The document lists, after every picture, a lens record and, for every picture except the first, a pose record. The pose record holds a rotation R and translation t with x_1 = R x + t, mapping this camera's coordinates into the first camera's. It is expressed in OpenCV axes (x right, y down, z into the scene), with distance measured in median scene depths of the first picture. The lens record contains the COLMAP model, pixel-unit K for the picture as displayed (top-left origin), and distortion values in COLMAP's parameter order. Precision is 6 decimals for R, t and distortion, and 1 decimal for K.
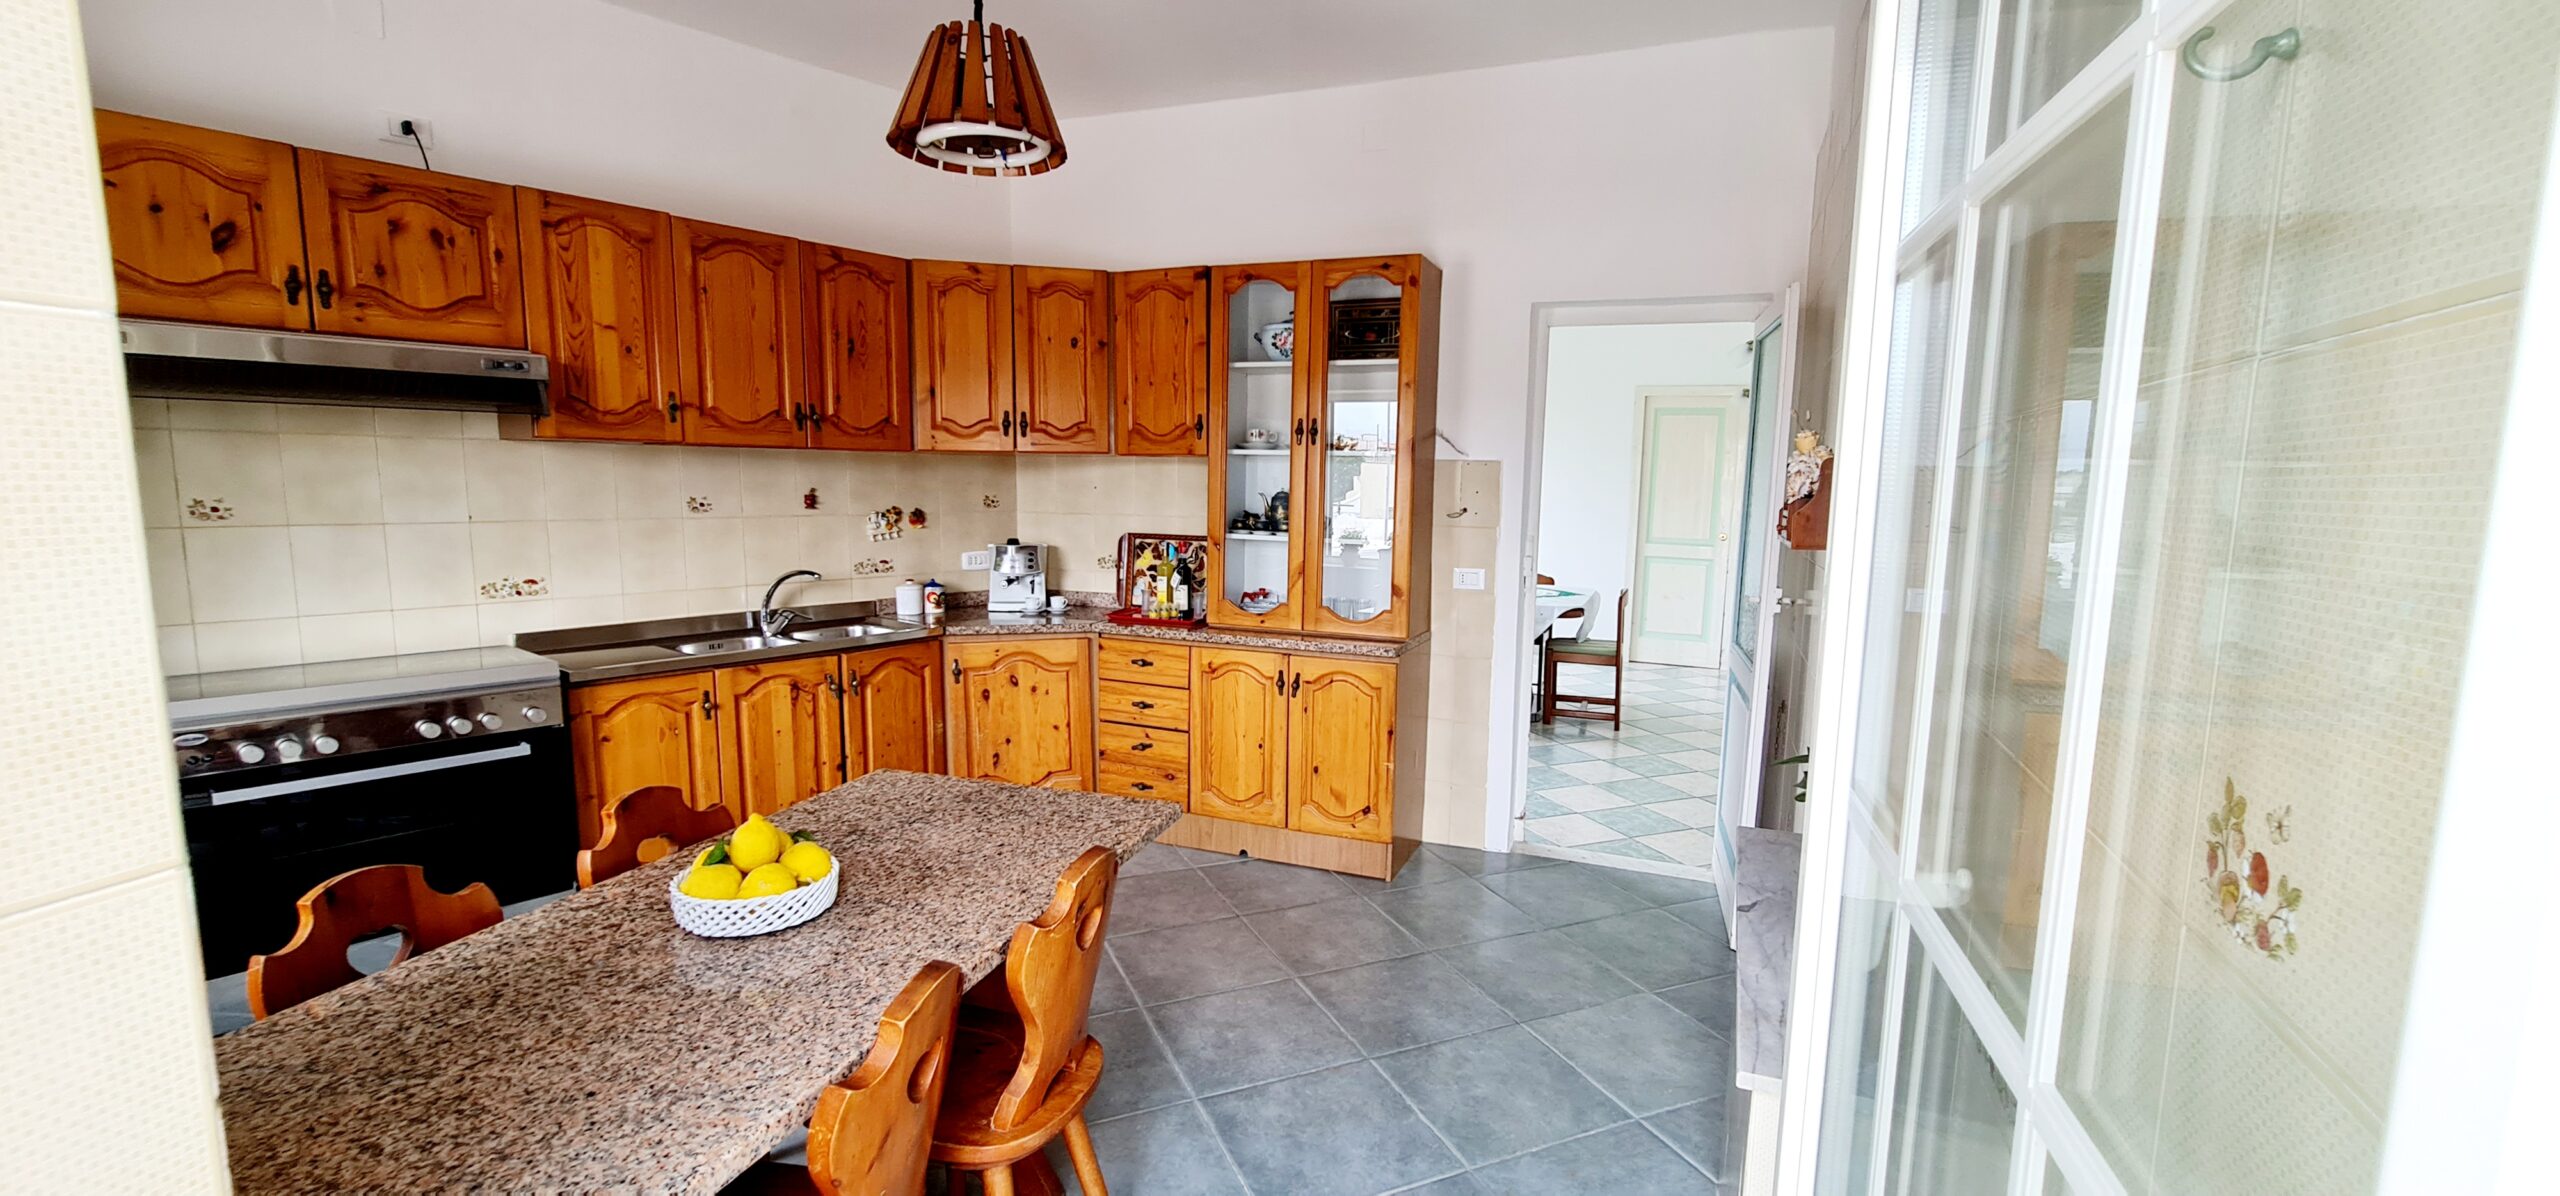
lens RADIAL K [[1023.6, 0, 1288.9], [0, 1023.6, 618.9], [0, 0, 1]] dist [-0.001123, 0.000007]
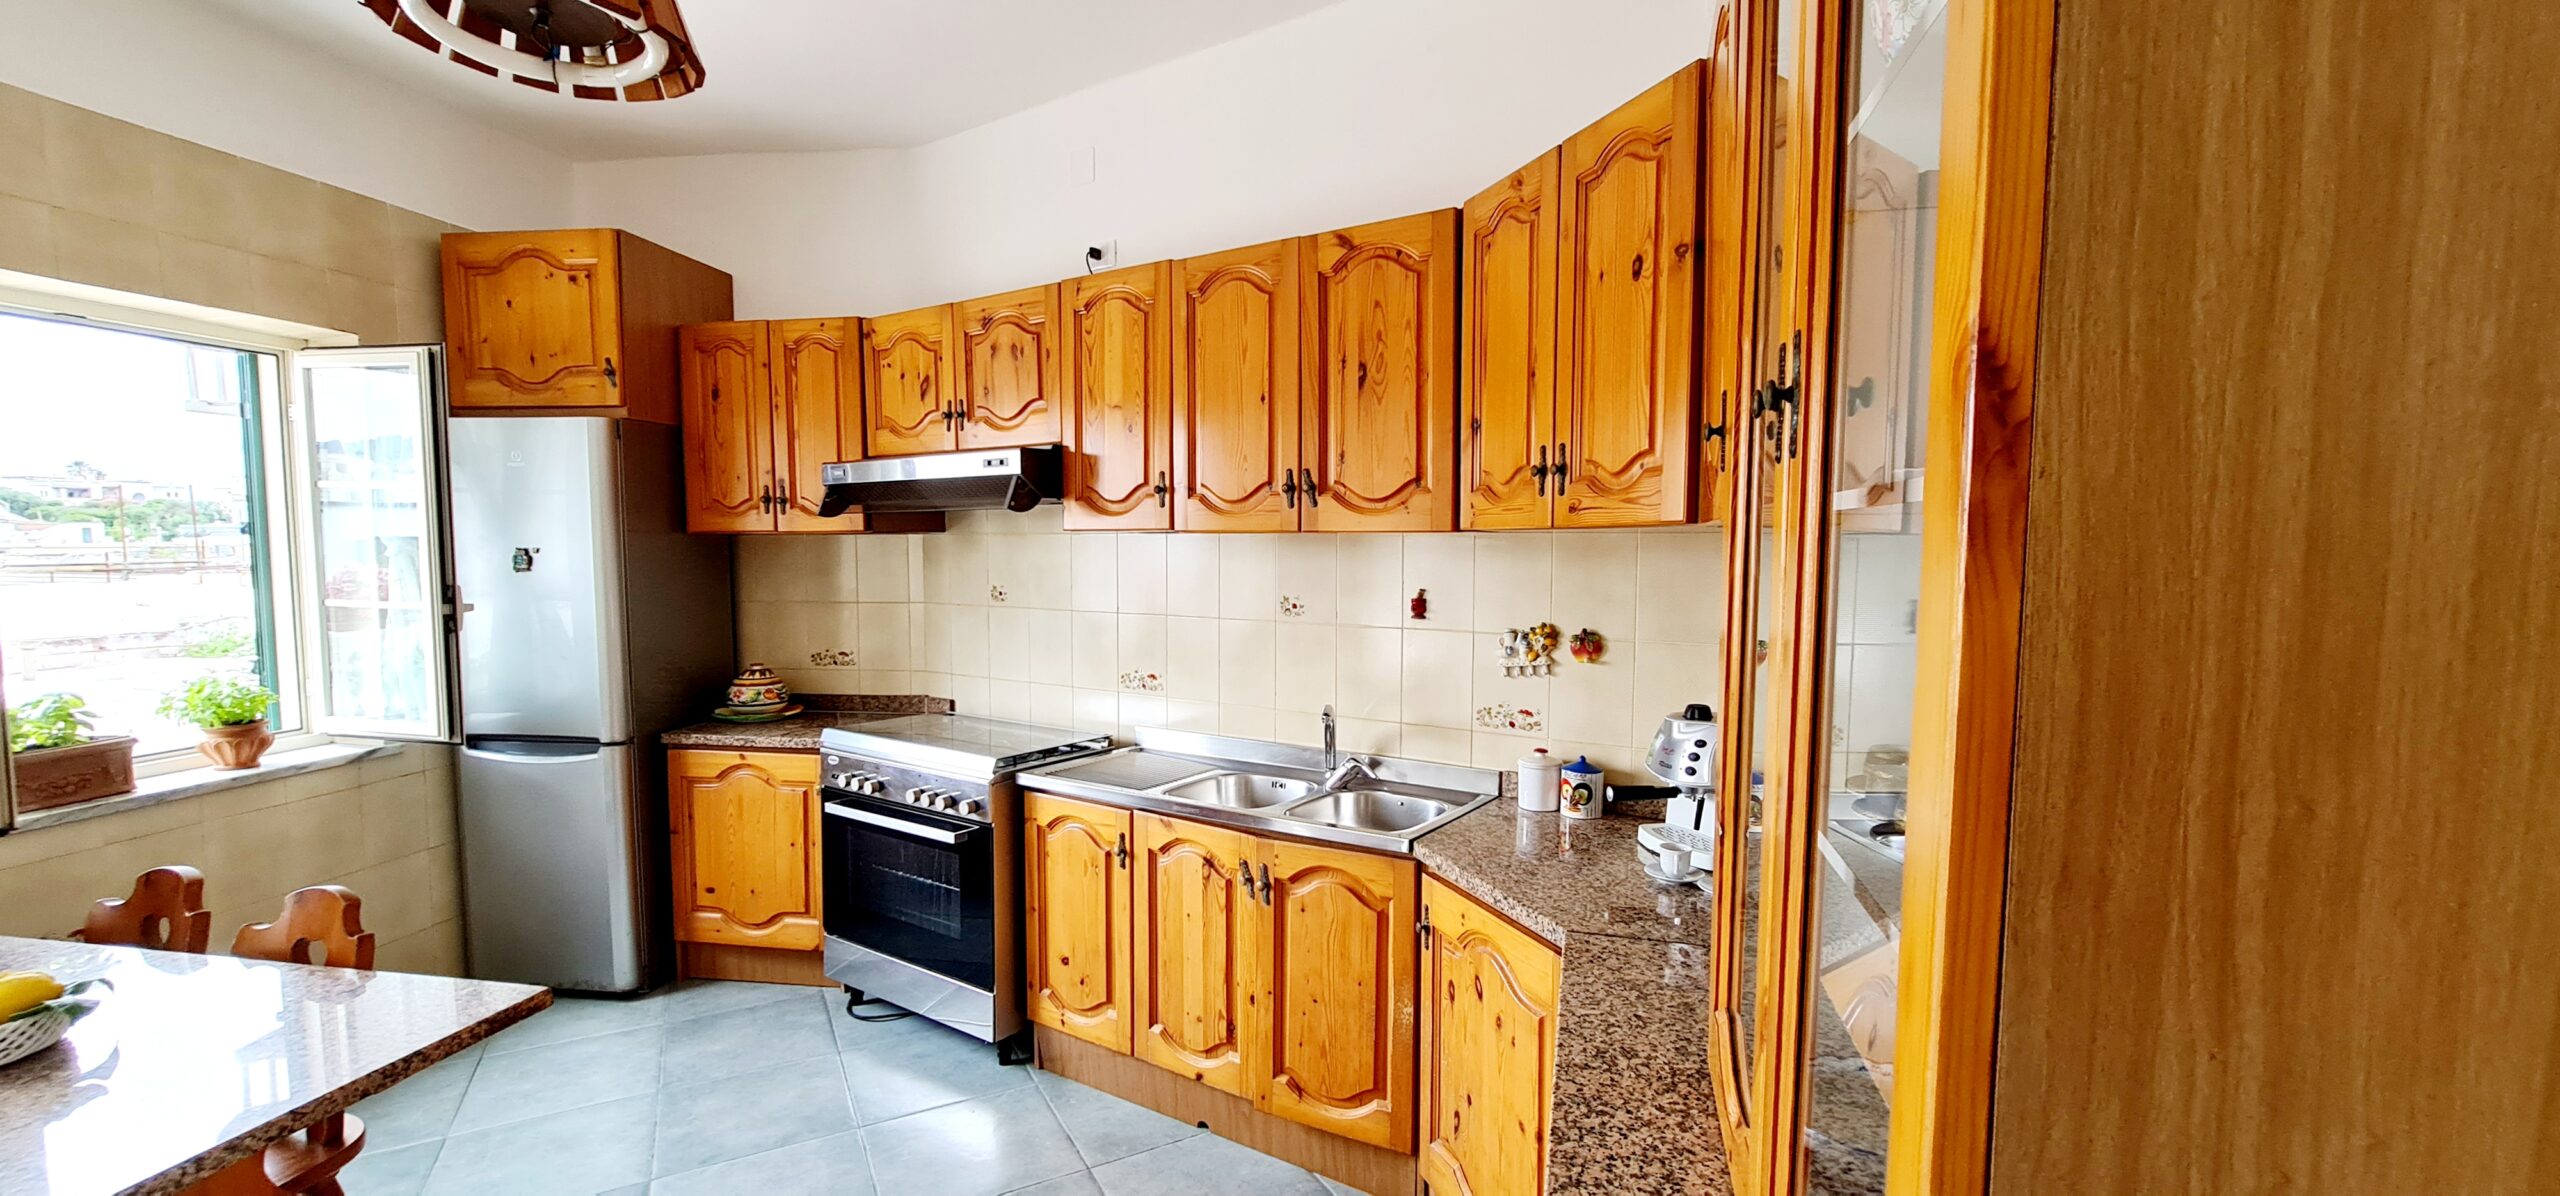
lens RADIAL K [[1023.6, 0, 1288.9], [0, 1023.6, 618.9], [0, 0, 1]] dist [-0.001123, 0.000007]
pose [[0.118550, 0.059077, -0.991189, 0.212143], [-0.139317, 0.989344, 0.042304, -0.131850], [0.983126, 0.133074, 0.125517, 0.876988]]
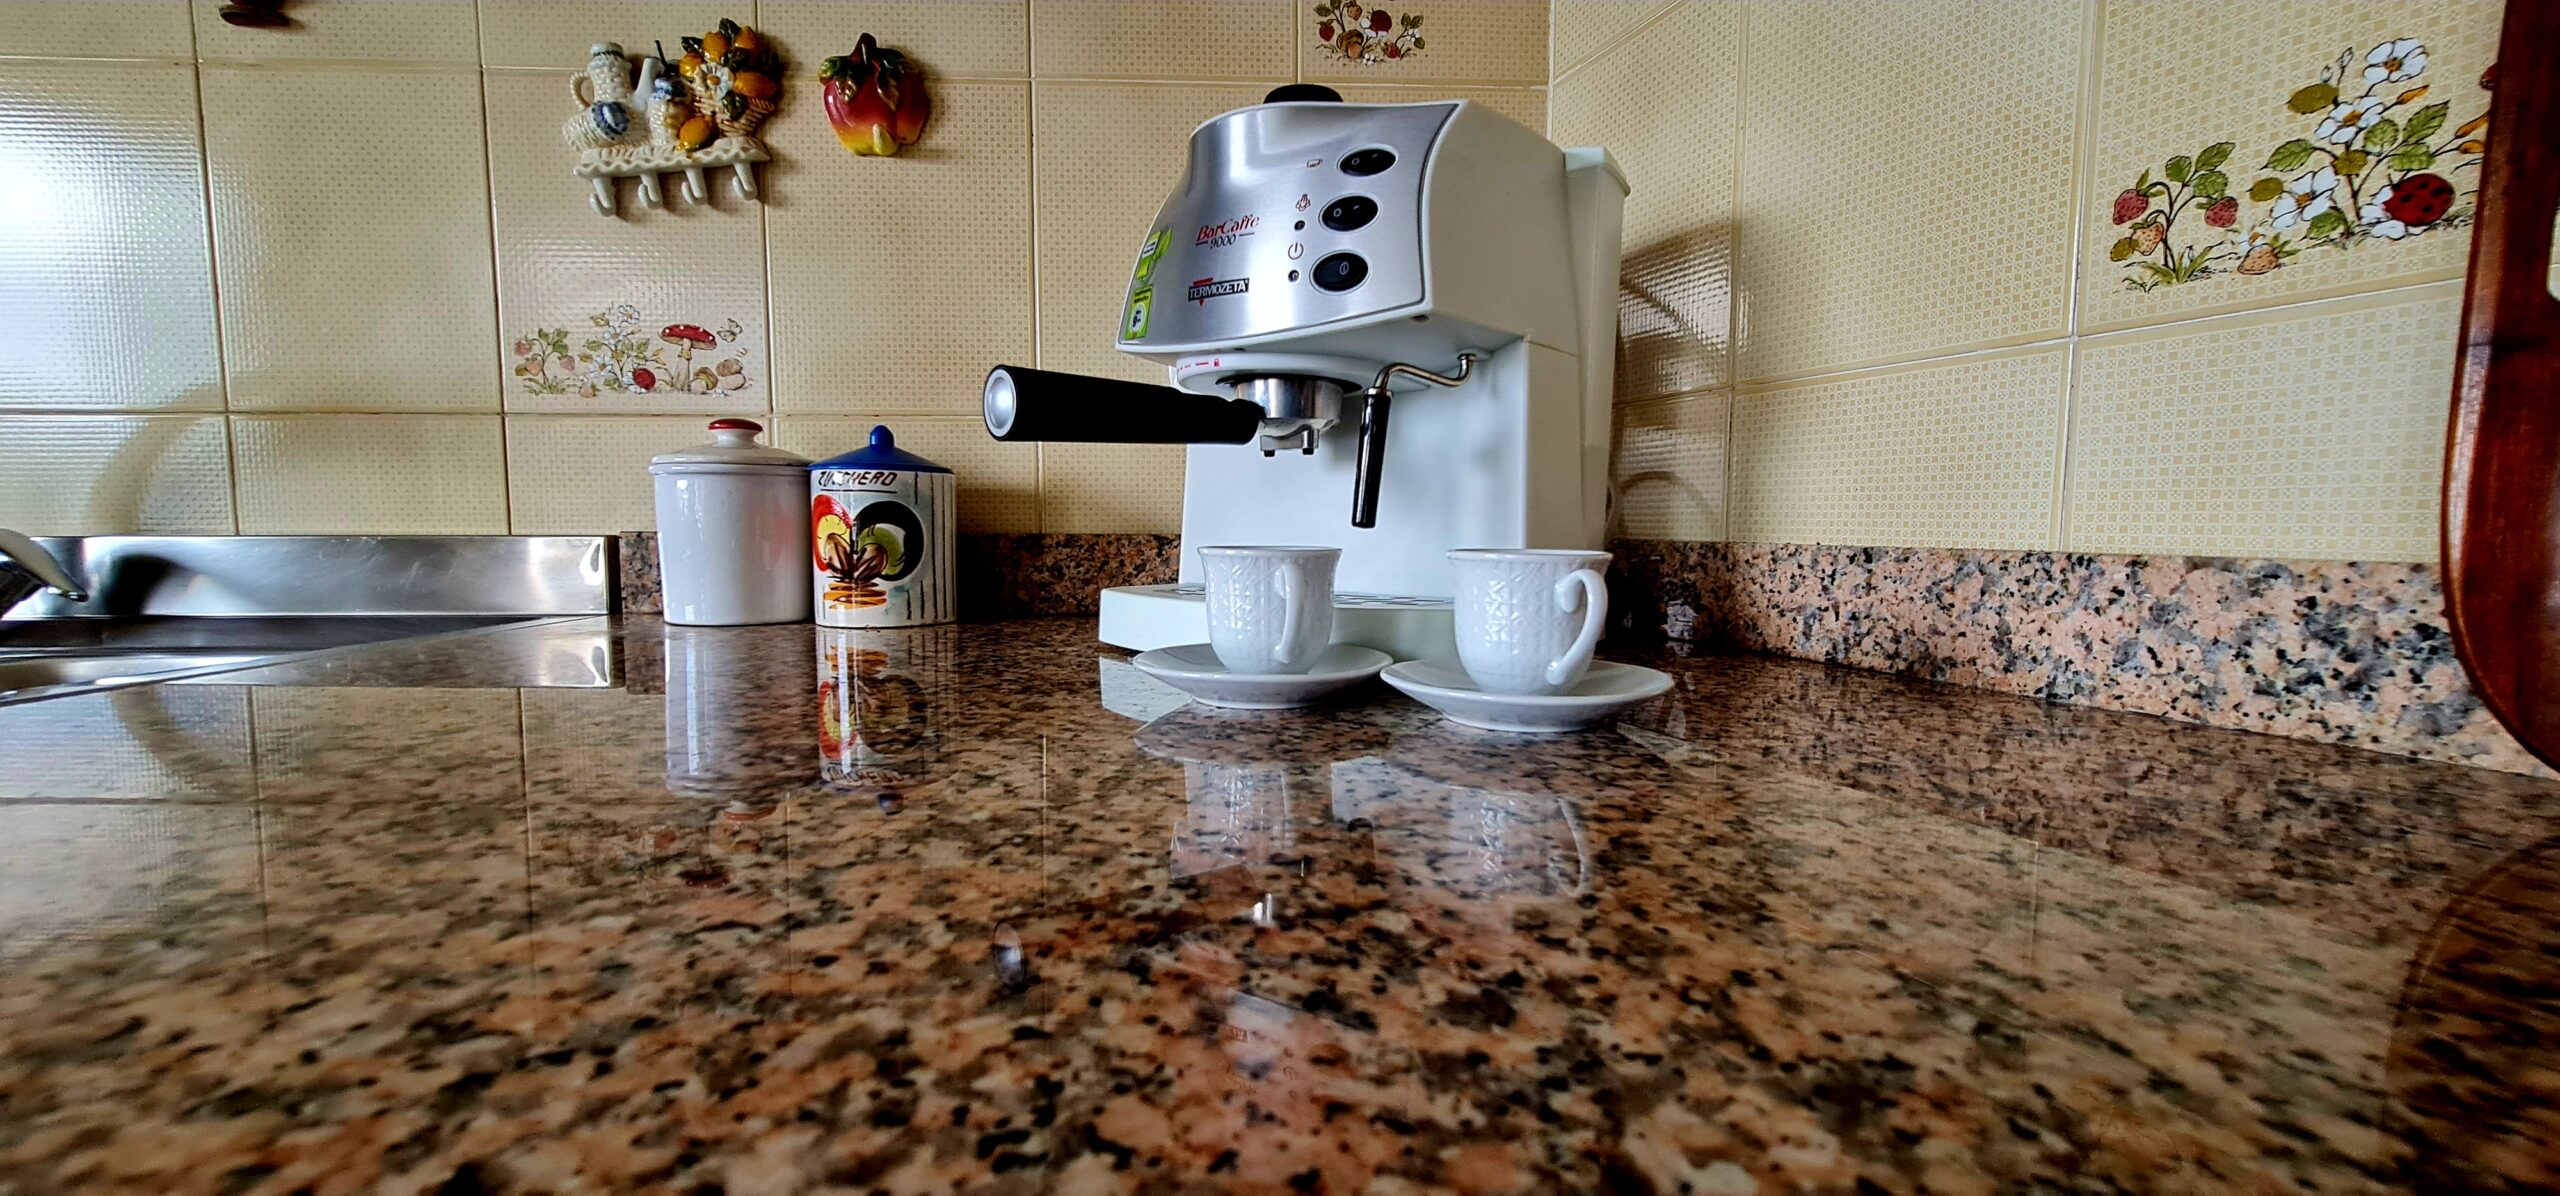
lens RADIAL K [[1023.6, 0, 1288.9], [0, 1023.6, 618.9], [0, 0, 1]] dist [-0.001123, 0.000007]
pose [[0.678689, 0.058621, -0.732083, -0.204606], [-0.092694, 0.995675, -0.006205, -0.015203], [0.728553, 0.072070, 0.681187, 1.078070]]
